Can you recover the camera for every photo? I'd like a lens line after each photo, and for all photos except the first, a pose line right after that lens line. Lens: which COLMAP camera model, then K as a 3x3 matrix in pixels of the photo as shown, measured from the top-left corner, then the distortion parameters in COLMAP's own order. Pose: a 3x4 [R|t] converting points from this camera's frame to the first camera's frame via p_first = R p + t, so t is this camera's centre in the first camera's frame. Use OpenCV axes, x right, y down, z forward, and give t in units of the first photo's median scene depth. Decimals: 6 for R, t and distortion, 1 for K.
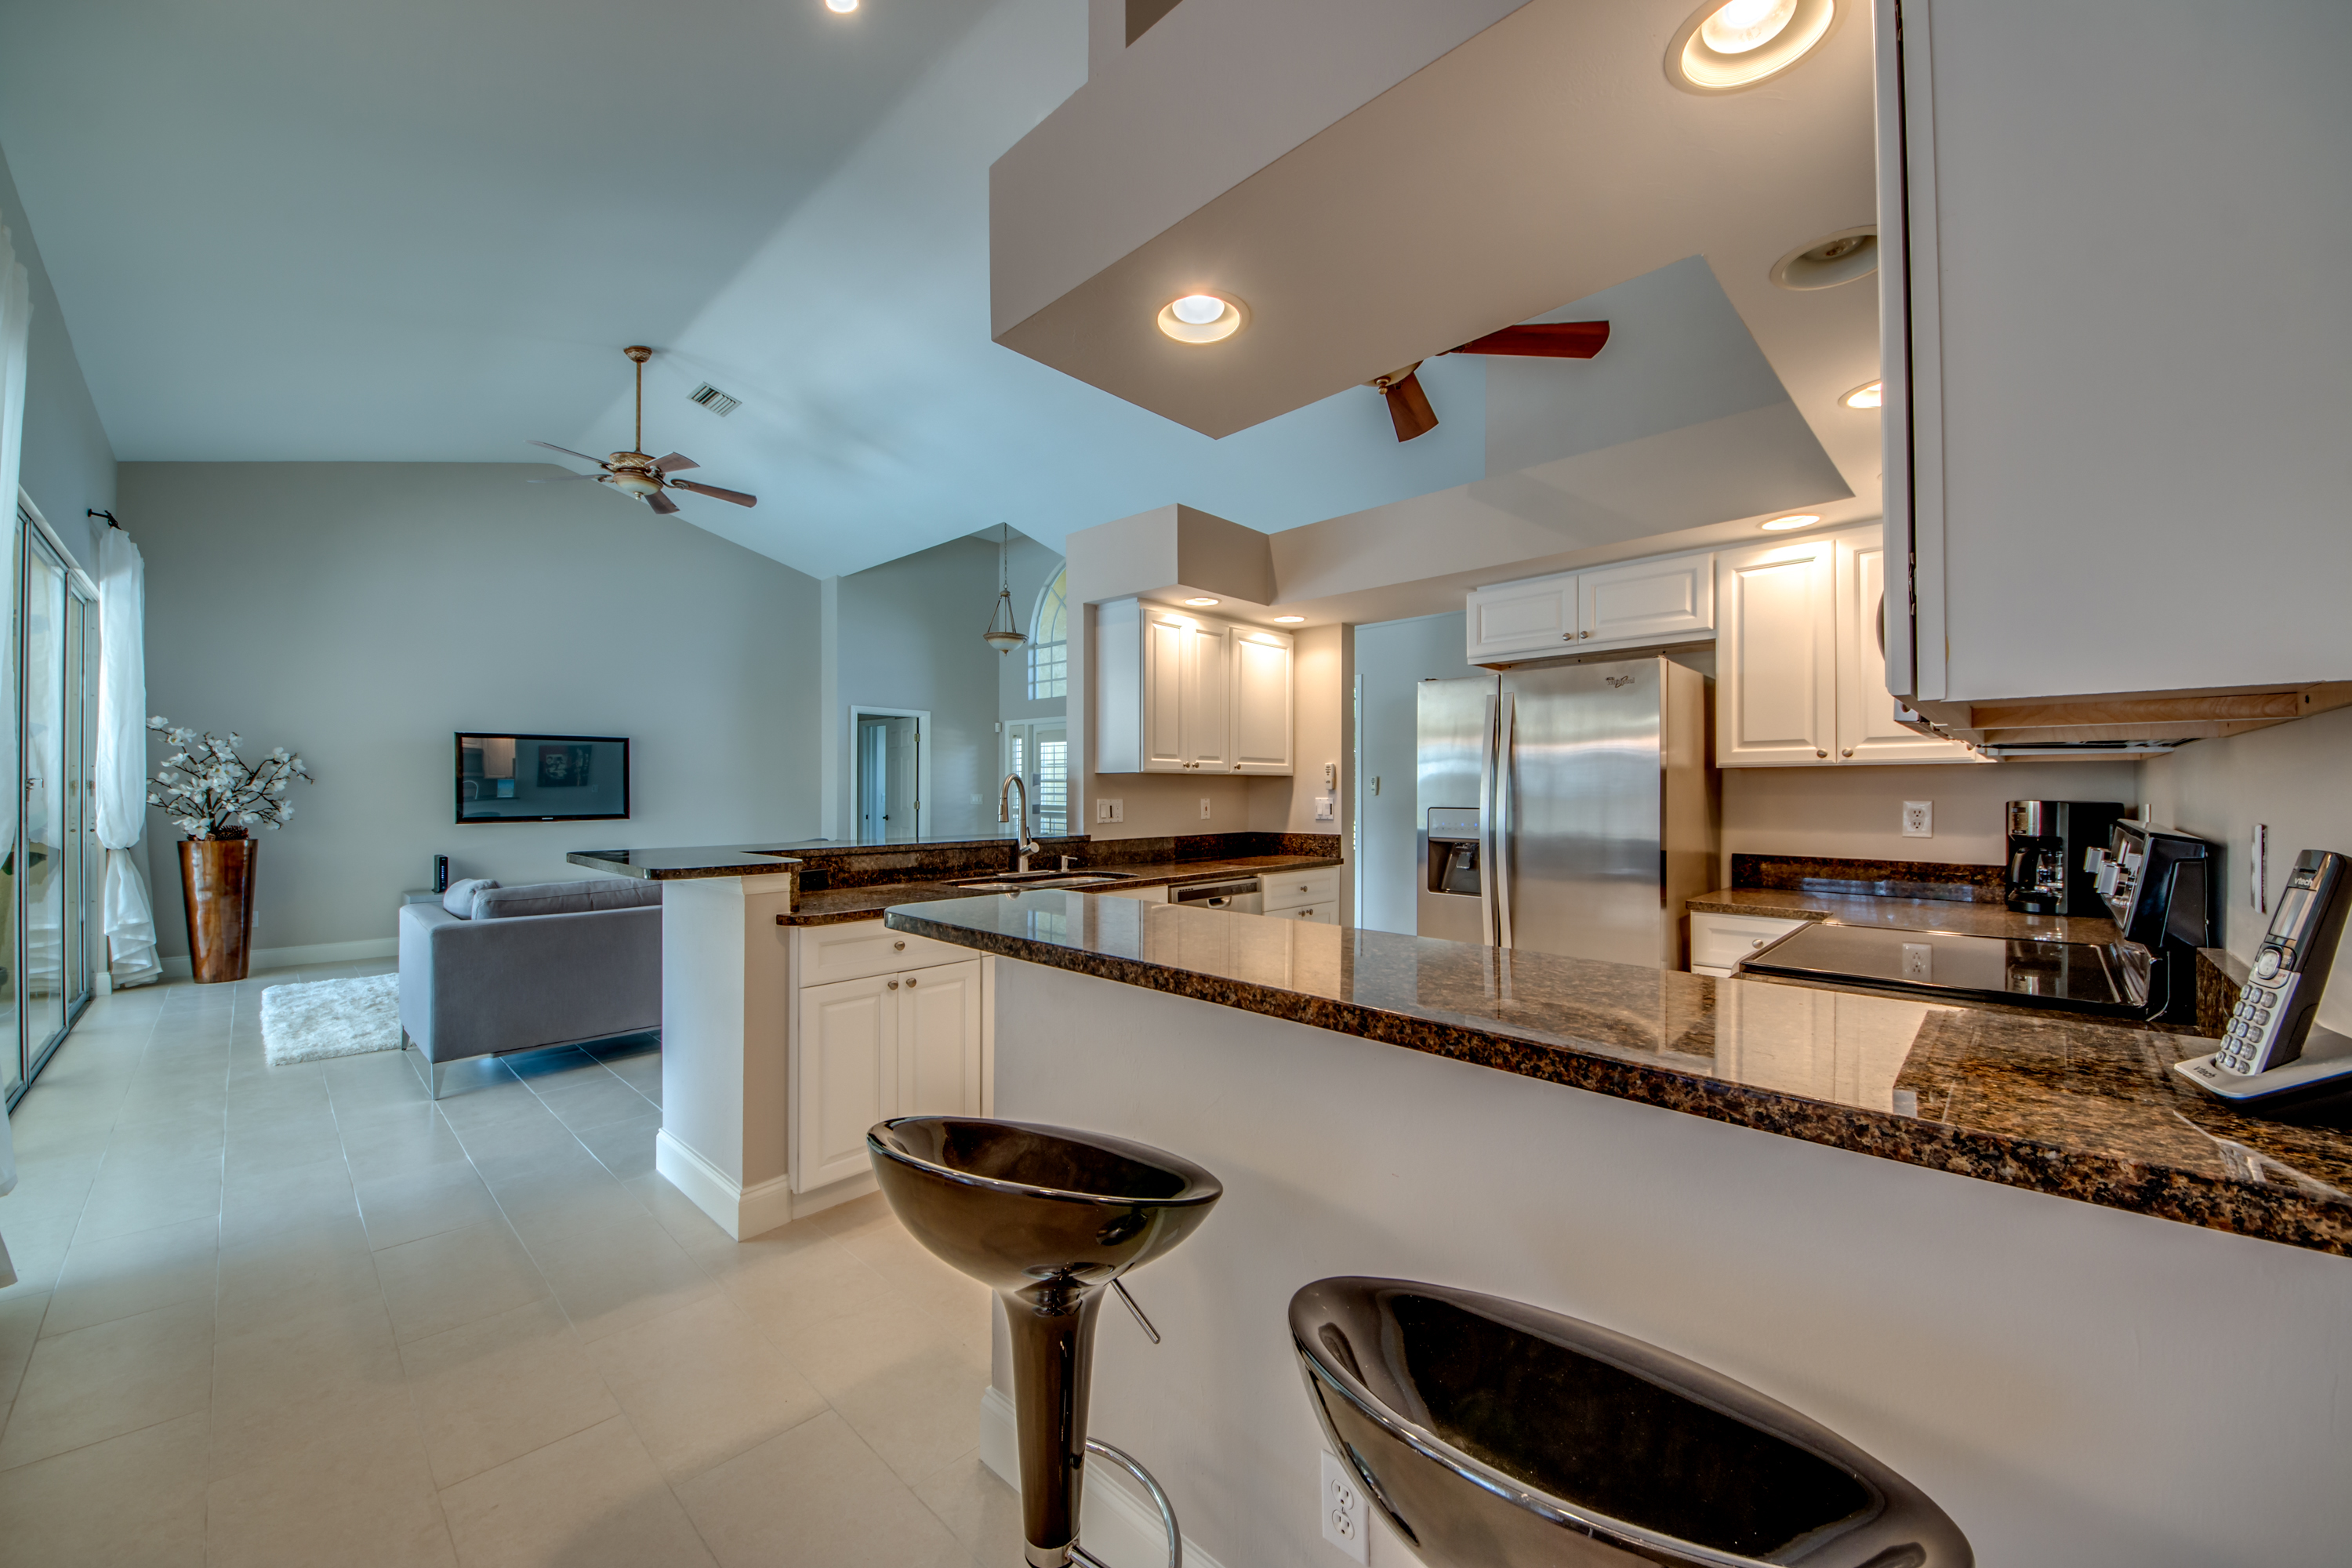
lens RADIAL K [[882.2, 0, 1170.9], [0, 882.2, 790.8], [0, 0, 1]] dist [0.020675, -0.013277]
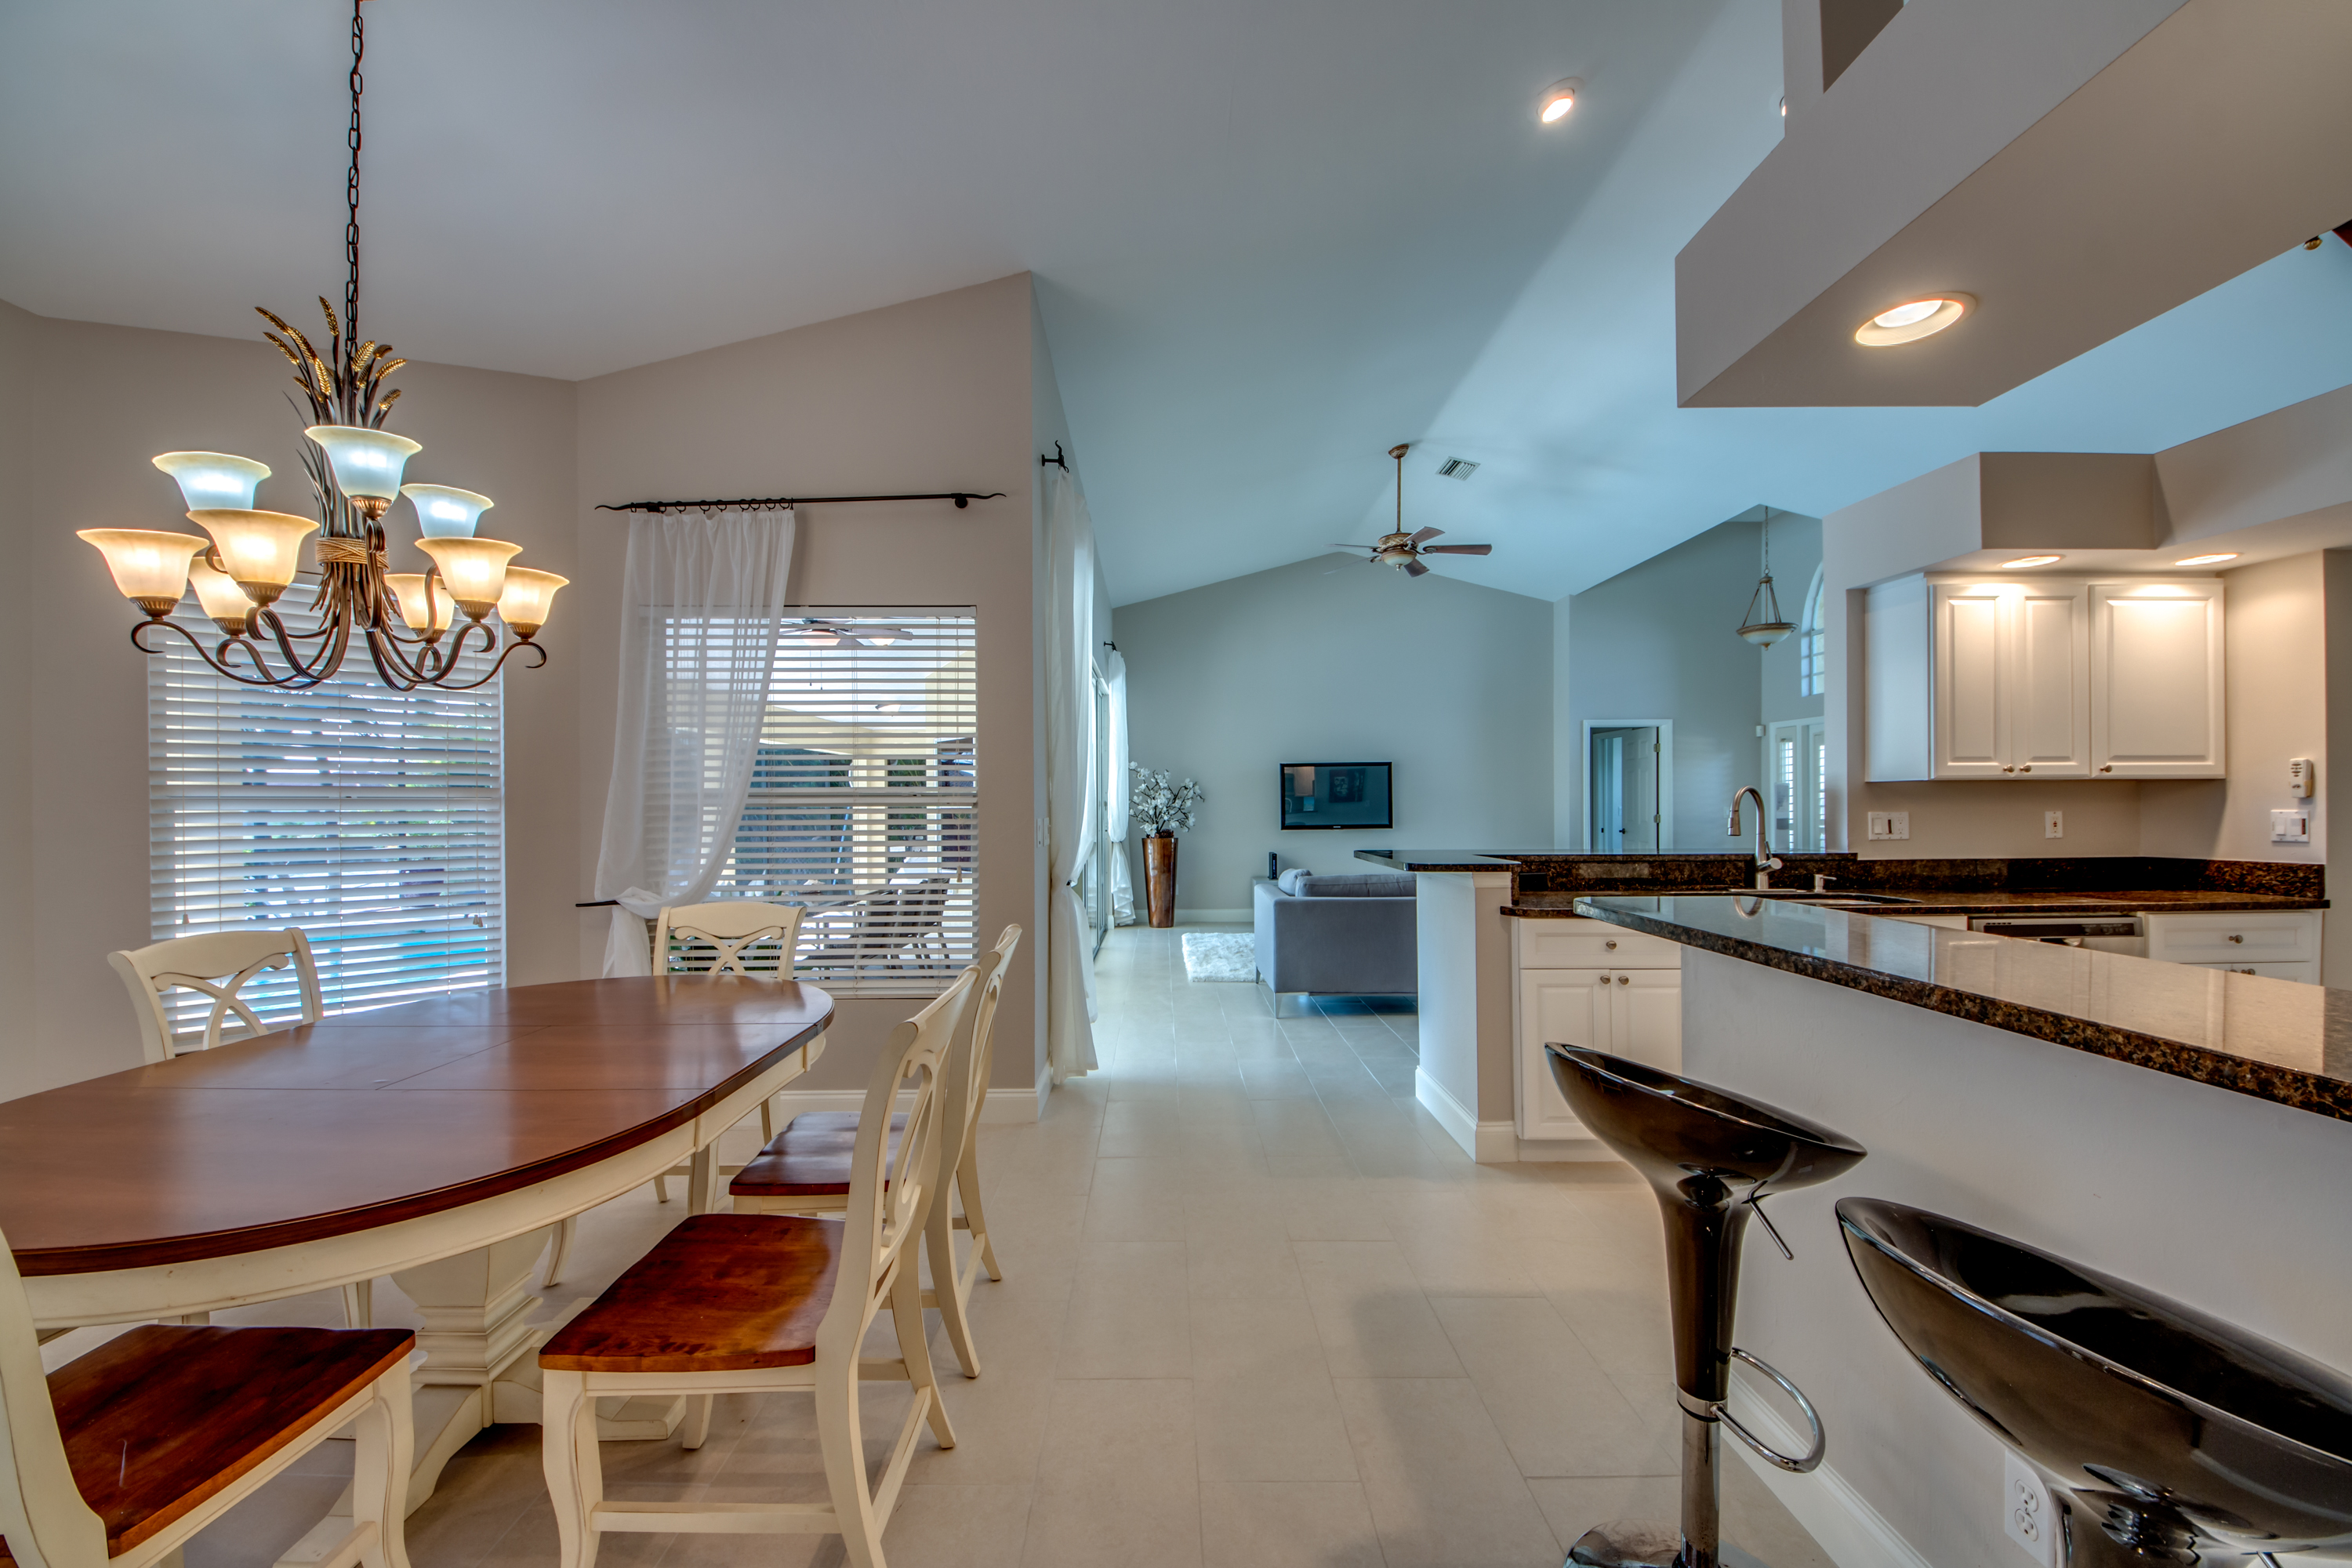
lens RADIAL K [[882.2, 0, 1160.0], [0, 882.2, 809.8], [0, 0, 1]] dist [0.020675, -0.013277]
pose [[0.694346, -0.001683, -0.719639, 0.064478], [0.006475, 0.999971, 0.003908, -0.000561], [0.719612, -0.007373, 0.694338, -0.112397]]
